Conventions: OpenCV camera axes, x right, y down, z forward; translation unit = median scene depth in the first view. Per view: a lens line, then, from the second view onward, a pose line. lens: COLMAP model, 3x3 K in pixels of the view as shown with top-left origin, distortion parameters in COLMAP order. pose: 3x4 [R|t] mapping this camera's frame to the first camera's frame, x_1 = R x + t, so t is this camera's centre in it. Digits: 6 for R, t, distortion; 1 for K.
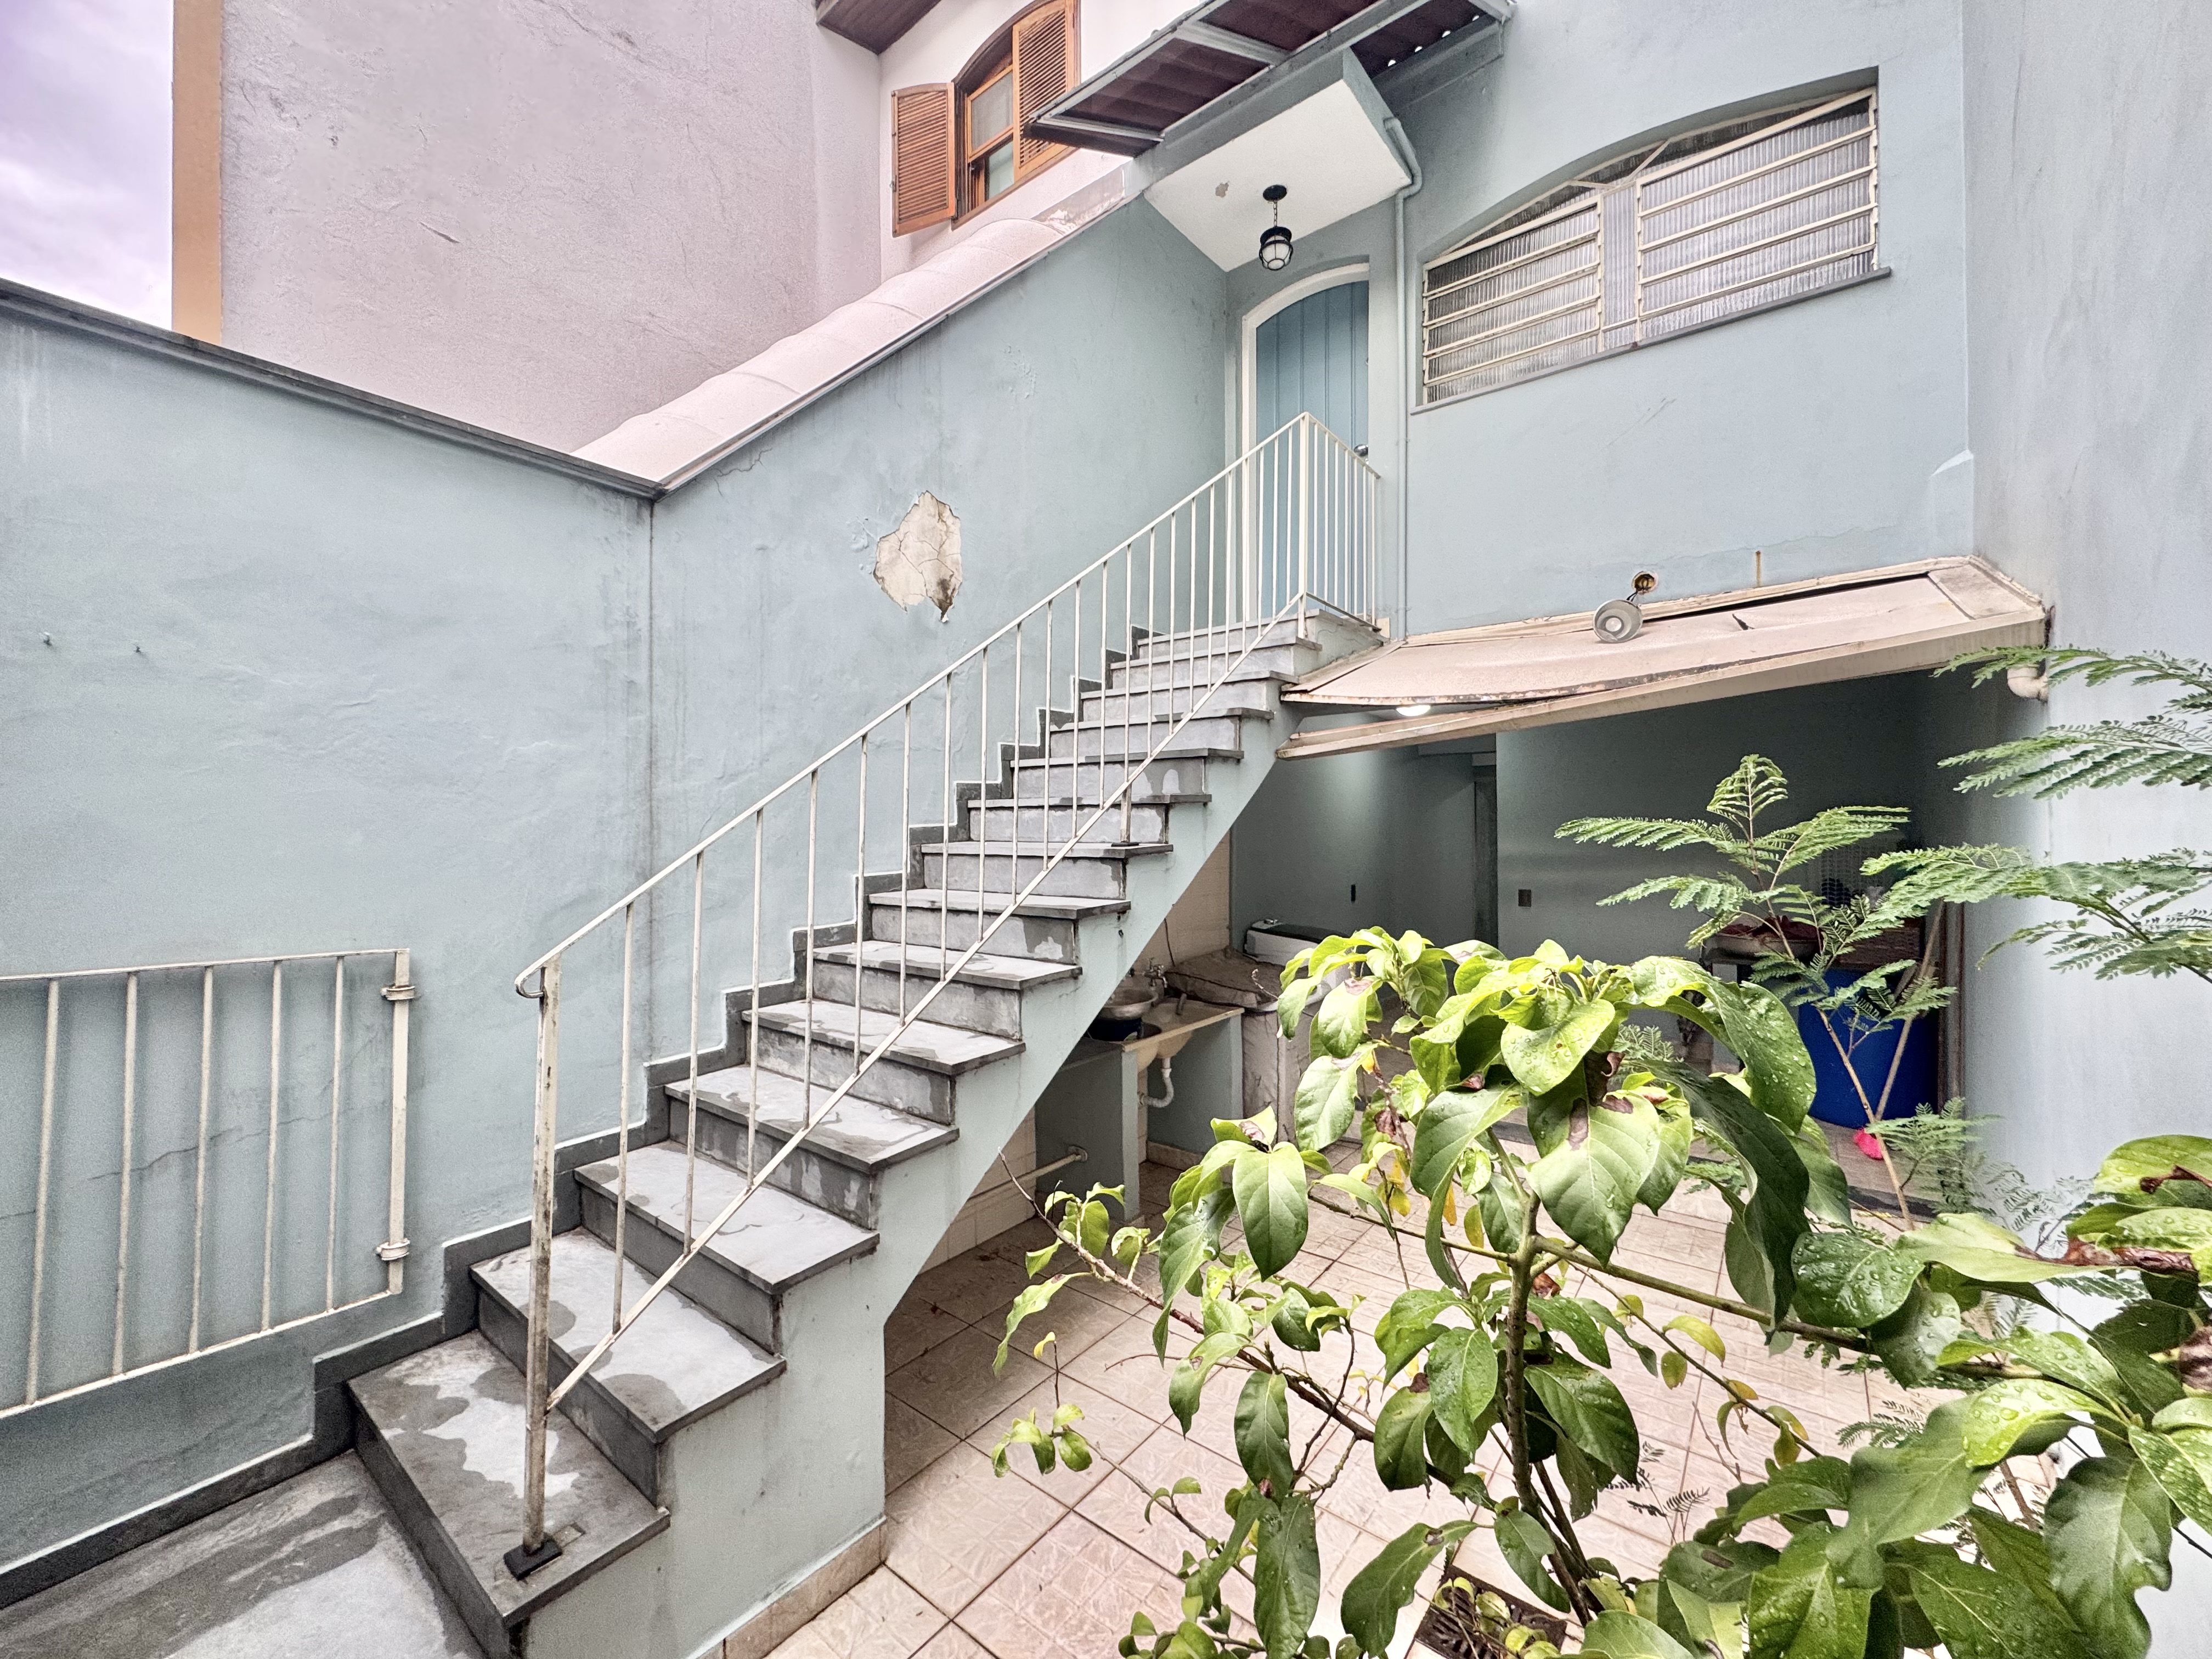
lens RADIAL K [[881.8, 0, 1103.2], [0, 881.8, 829.2], [0, 0, 1]] dist [-0.000716, 0.000179]
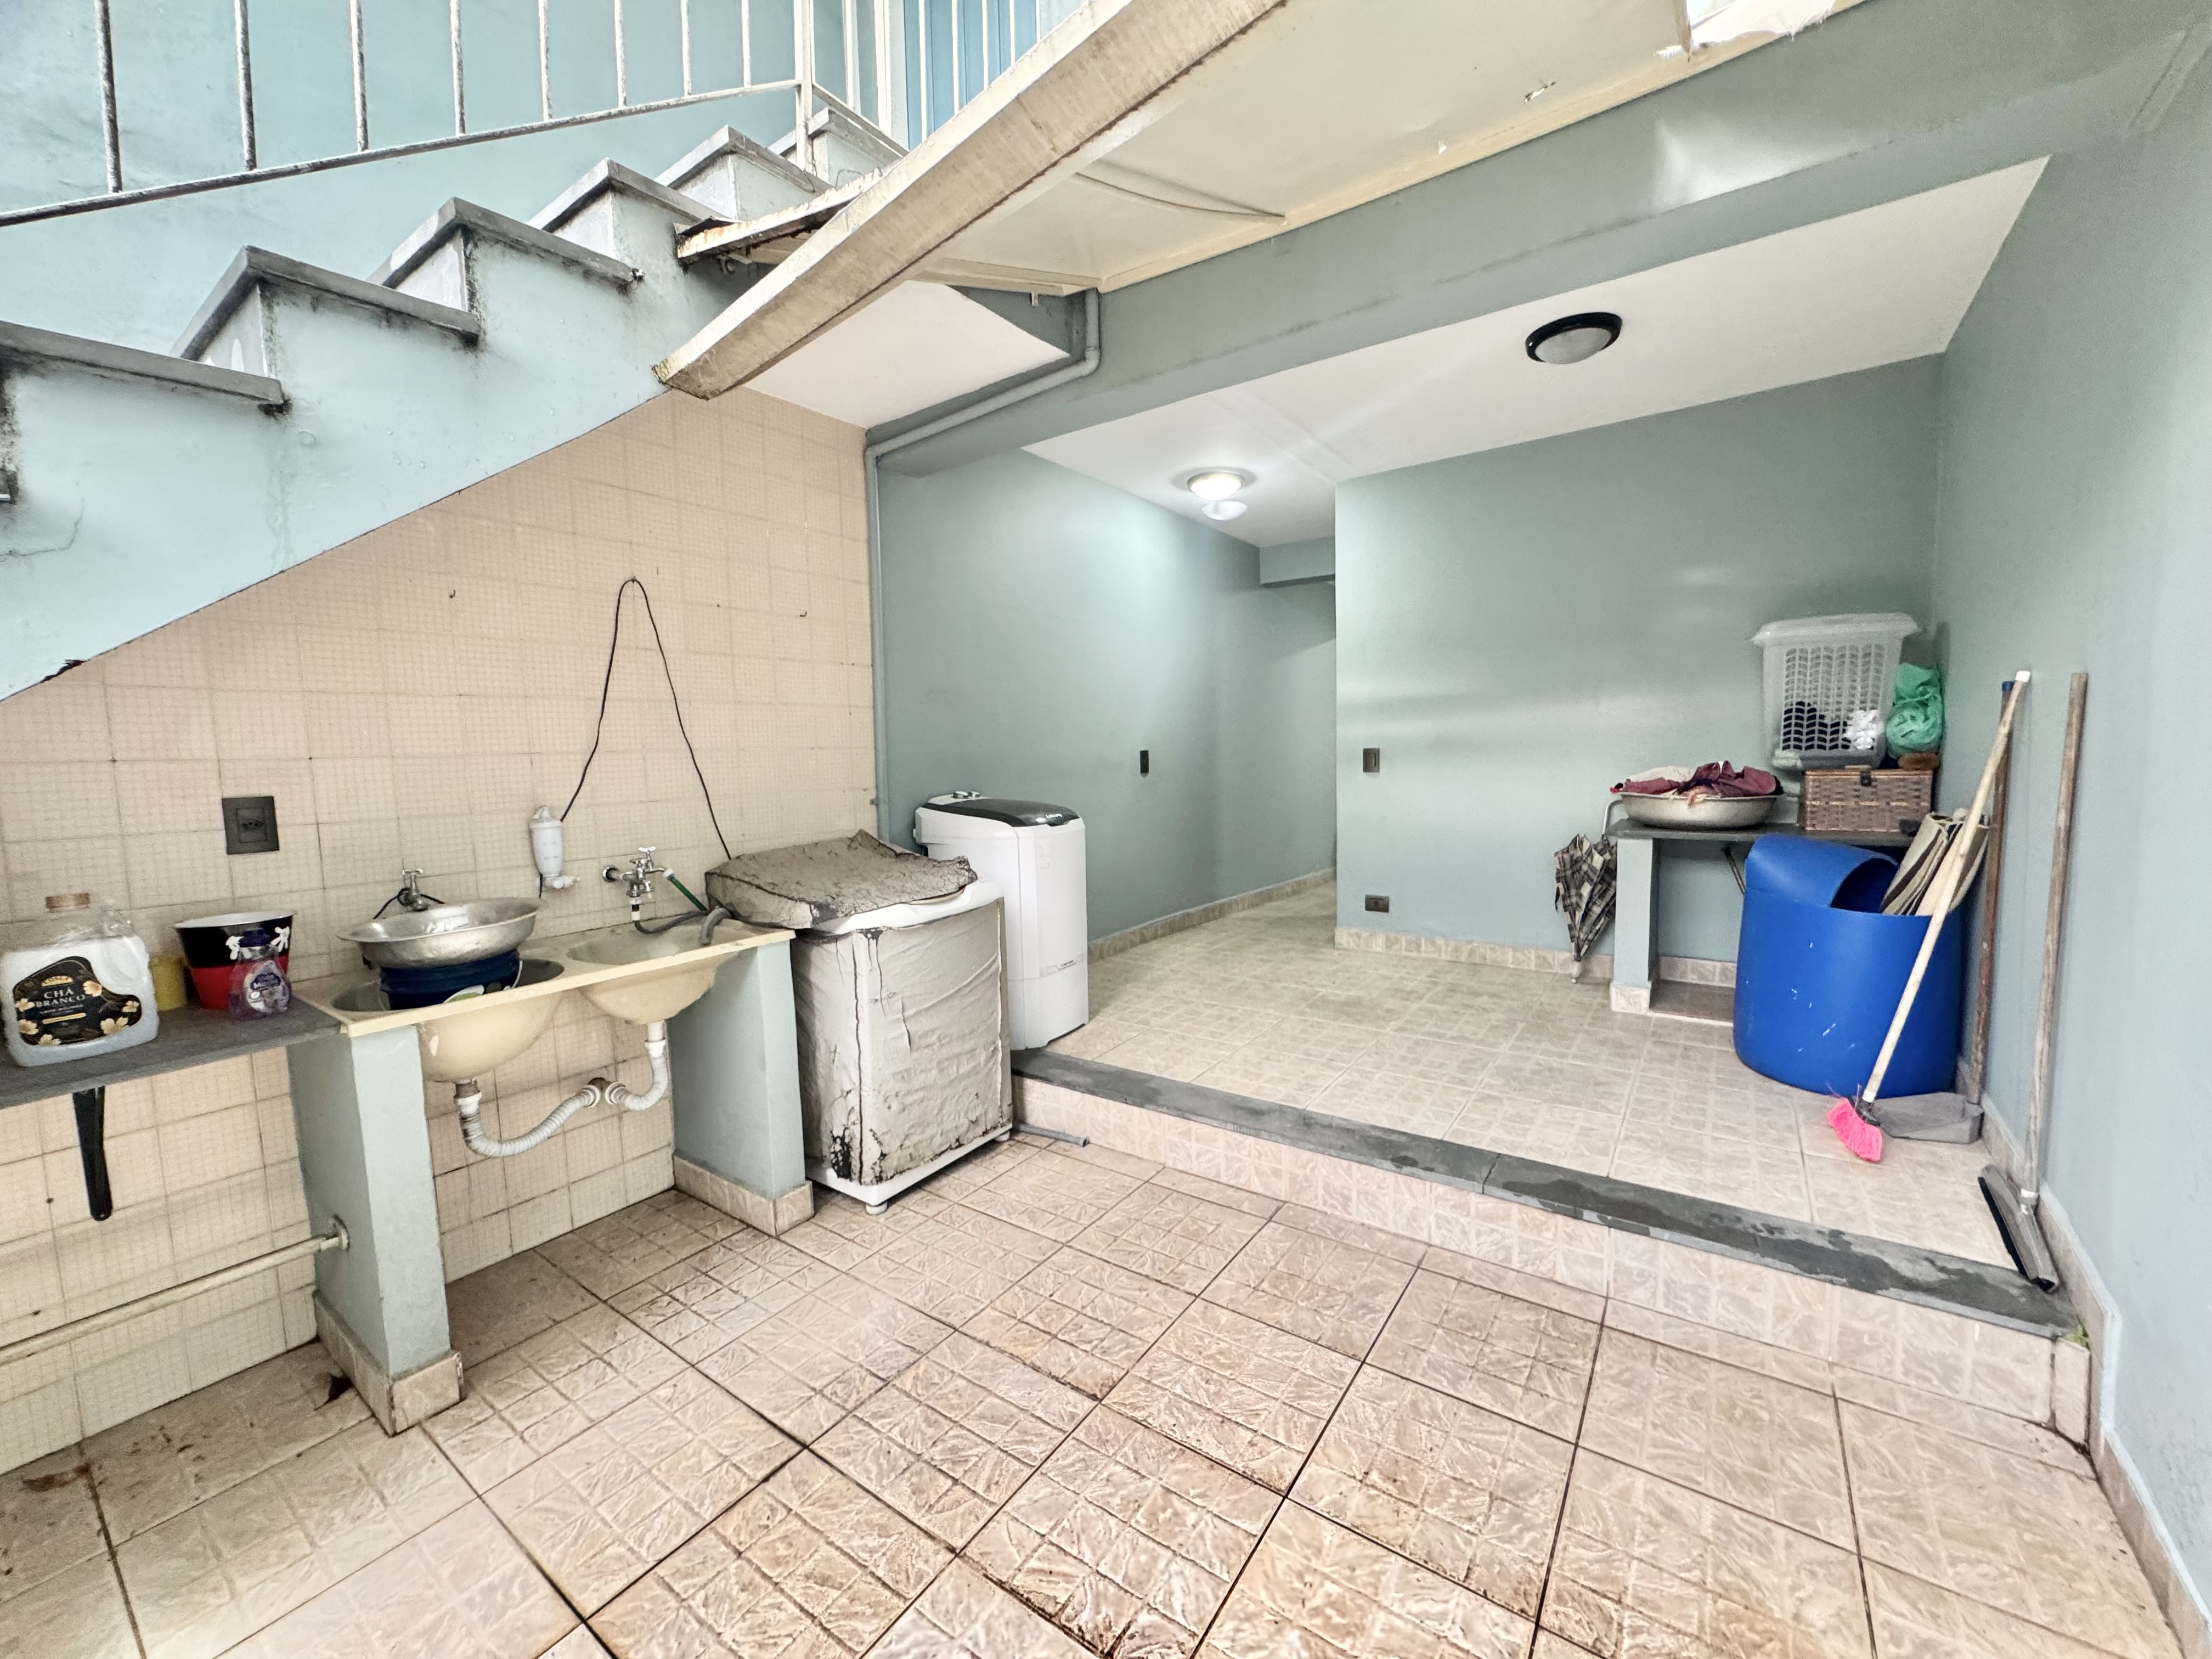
lens RADIAL K [[881.8, 0, 1105.2], [0, 881.8, 828.4], [0, 0, 1]] dist [-0.000716, 0.000179]
pose [[0.998489, -0.025391, 0.048740, 0.440013], [0.020714, 0.995342, 0.094159, 0.118120], [-0.050904, -0.093007, 0.994363, 0.578340]]
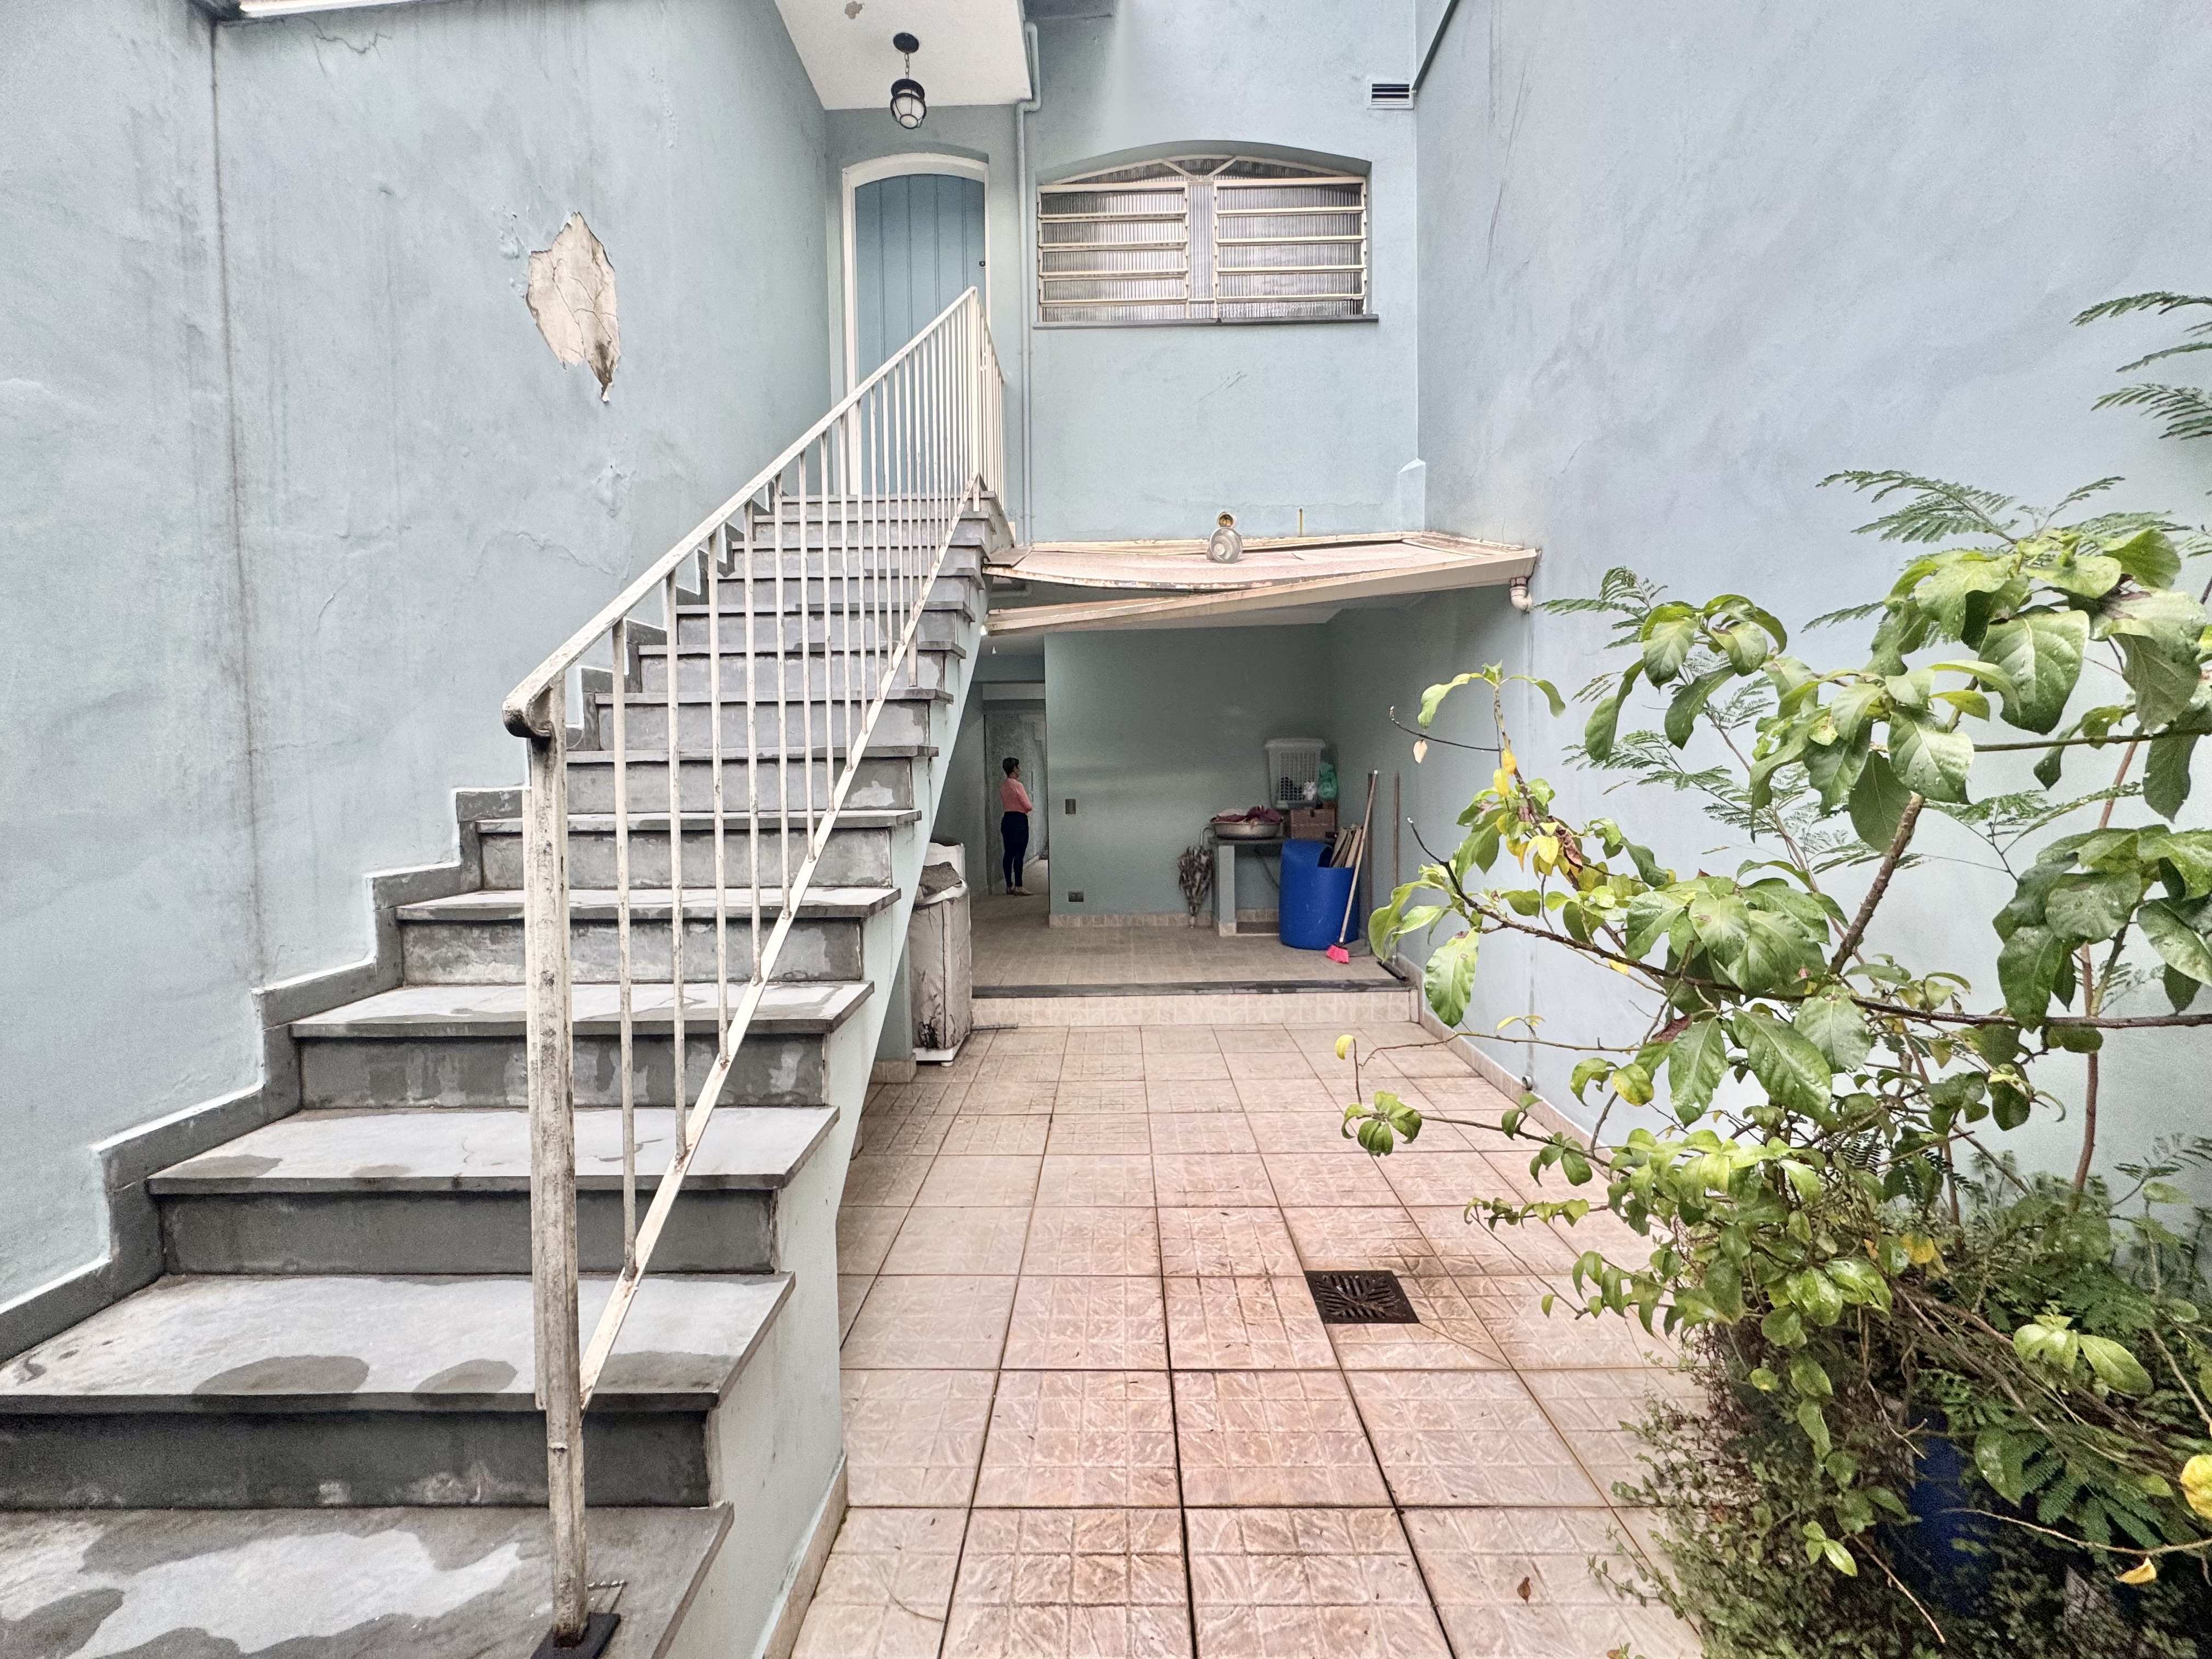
lens RADIAL K [[881.8, 0, 1107.4], [0, 881.8, 827.2], [0, 0, 1]] dist [-0.000716, 0.000179]
pose [[0.792823, -0.036227, 0.608375, -0.333259], [0.012803, 0.999001, 0.042804, 0.109045], [-0.609318, -0.026147, 0.792495, 0.140949]]
